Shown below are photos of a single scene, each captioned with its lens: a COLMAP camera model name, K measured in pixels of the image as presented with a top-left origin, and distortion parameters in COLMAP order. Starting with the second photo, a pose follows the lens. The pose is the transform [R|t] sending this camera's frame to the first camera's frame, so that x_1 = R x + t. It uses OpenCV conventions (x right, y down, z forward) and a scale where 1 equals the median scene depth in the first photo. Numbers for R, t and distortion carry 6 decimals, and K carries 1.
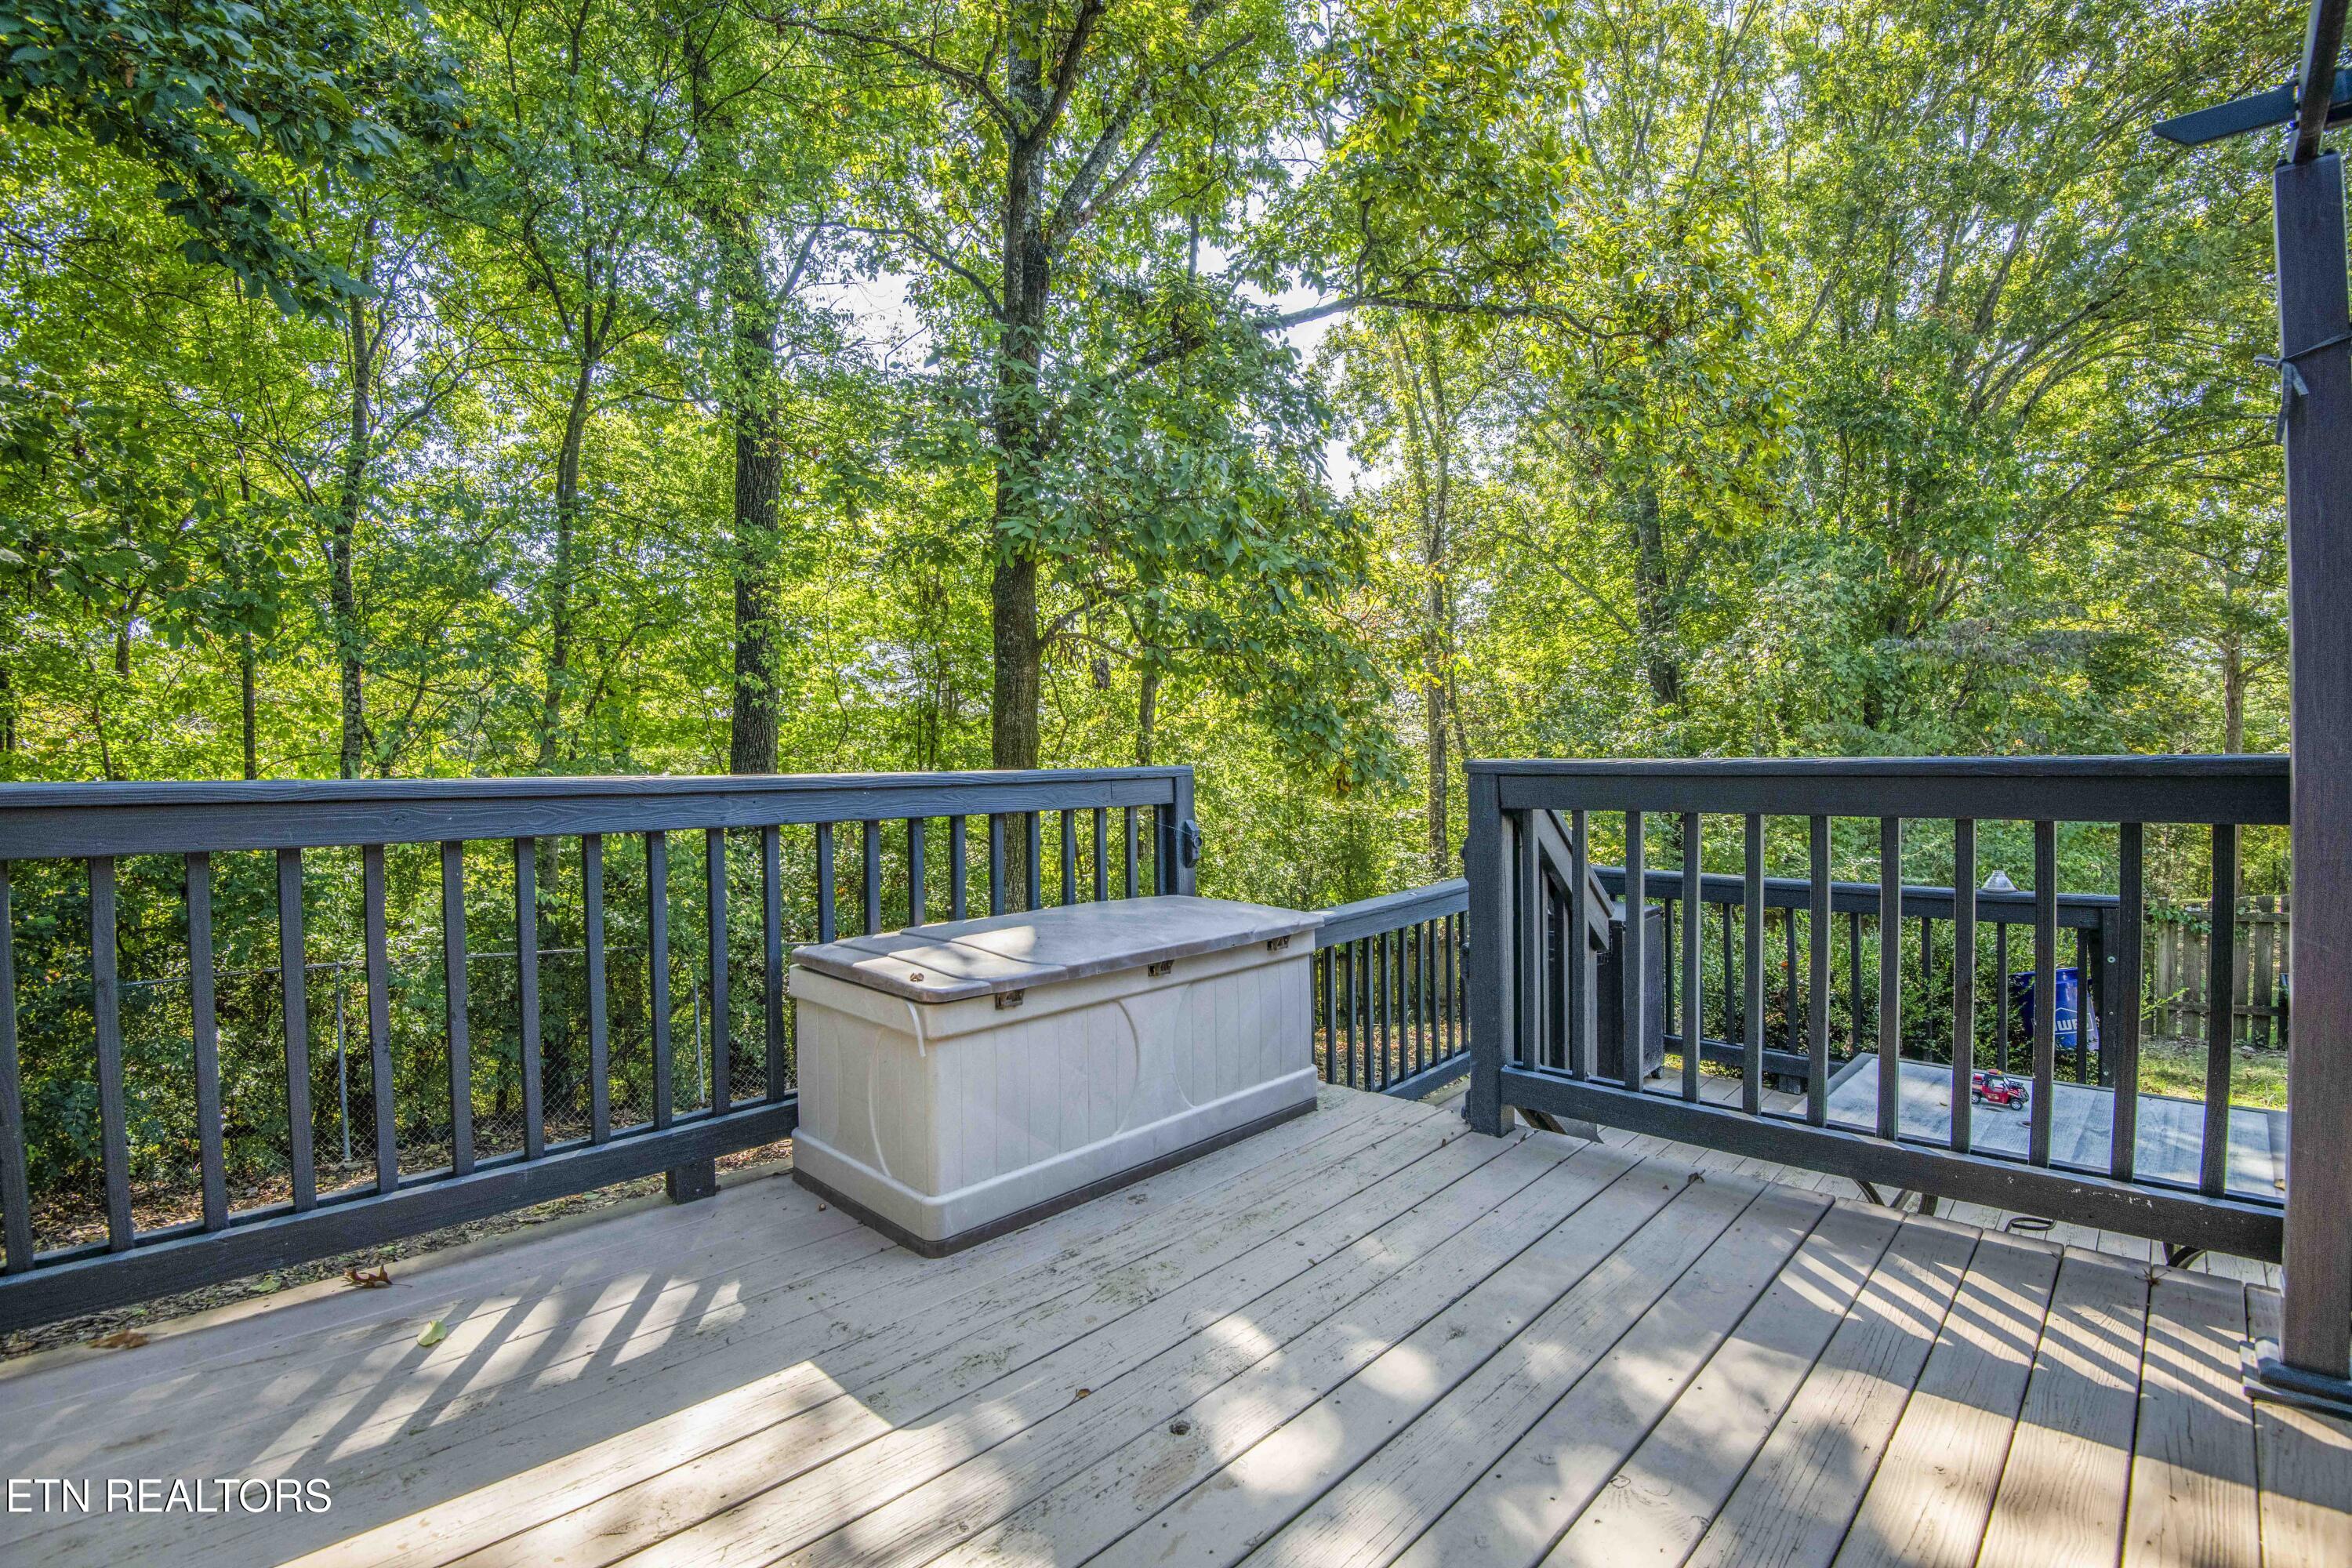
lens RADIAL K [[1086.9, 0, 1192.5], [0, 1086.9, 774.9], [0, 0, 1]] dist [-0.022020, -0.012135]
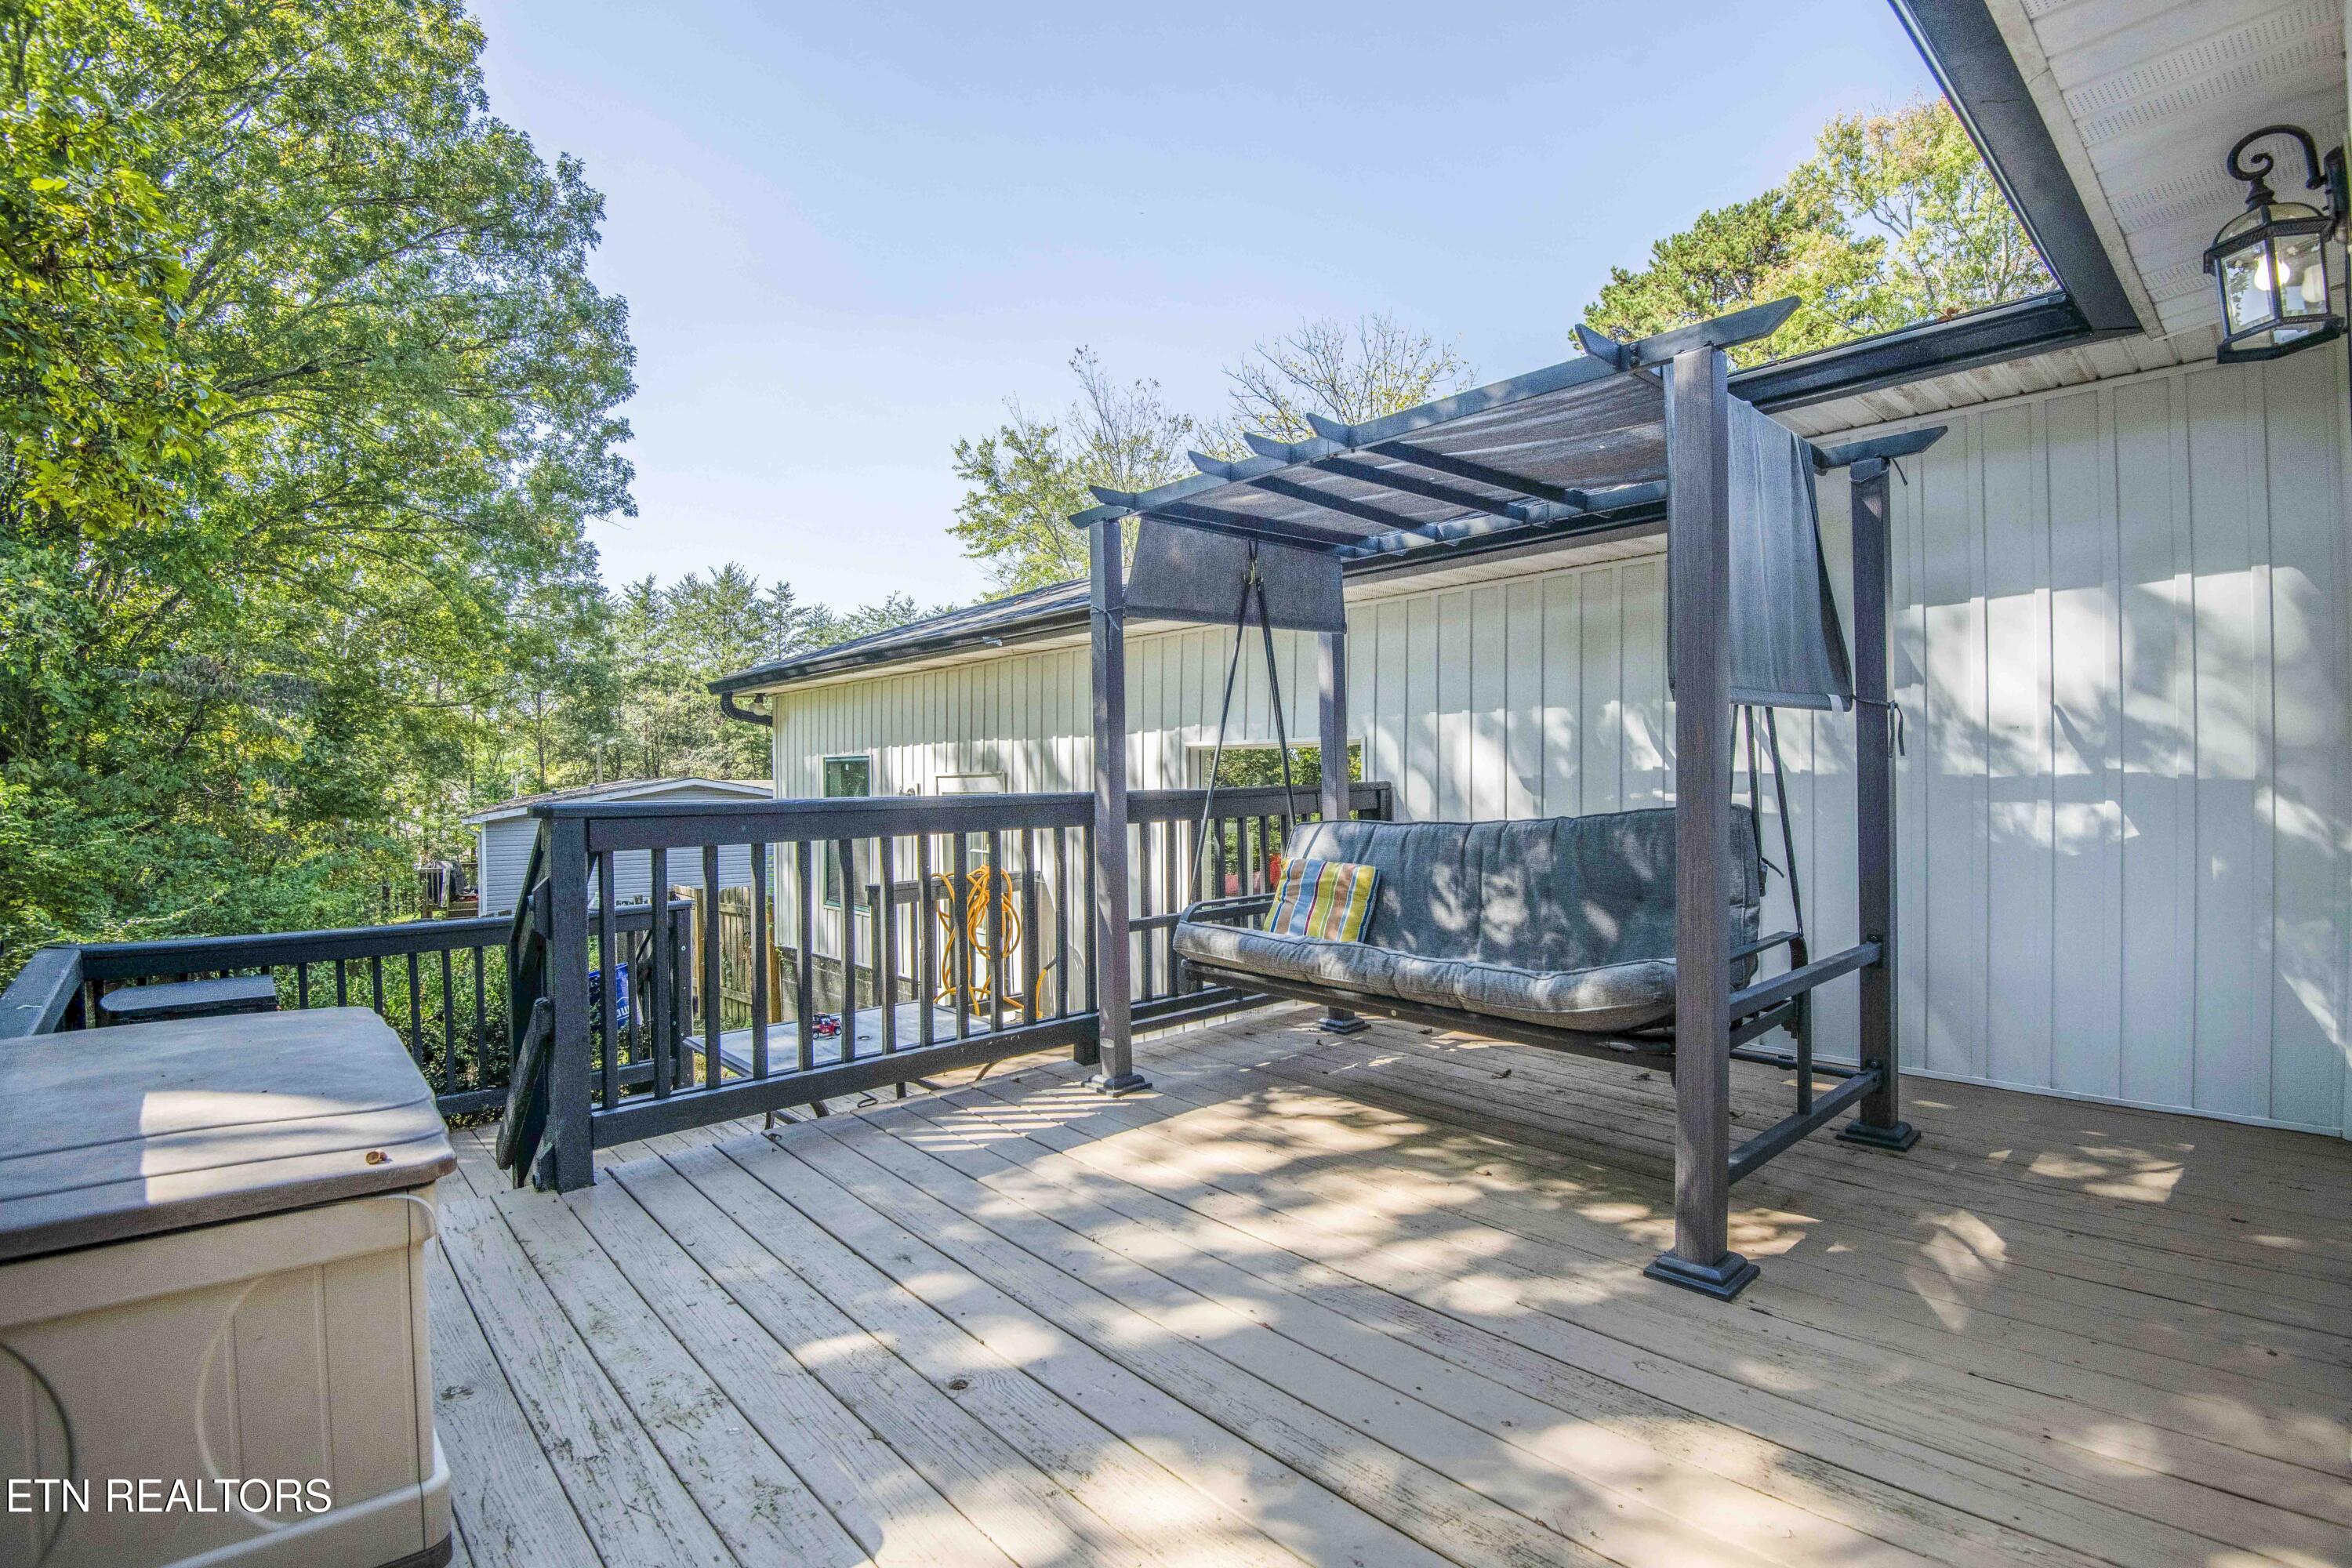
lens RADIAL K [[1086.9, 0, 1181.5], [0, 1086.9, 787.2], [0, 0, 1]] dist [-0.022020, -0.012135]
pose [[0.076132, 0.002392, 0.997095, -0.972729], [0.029912, 0.999542, -0.004681, -0.010154], [-0.996649, 0.030182, 0.076026, 0.566328]]
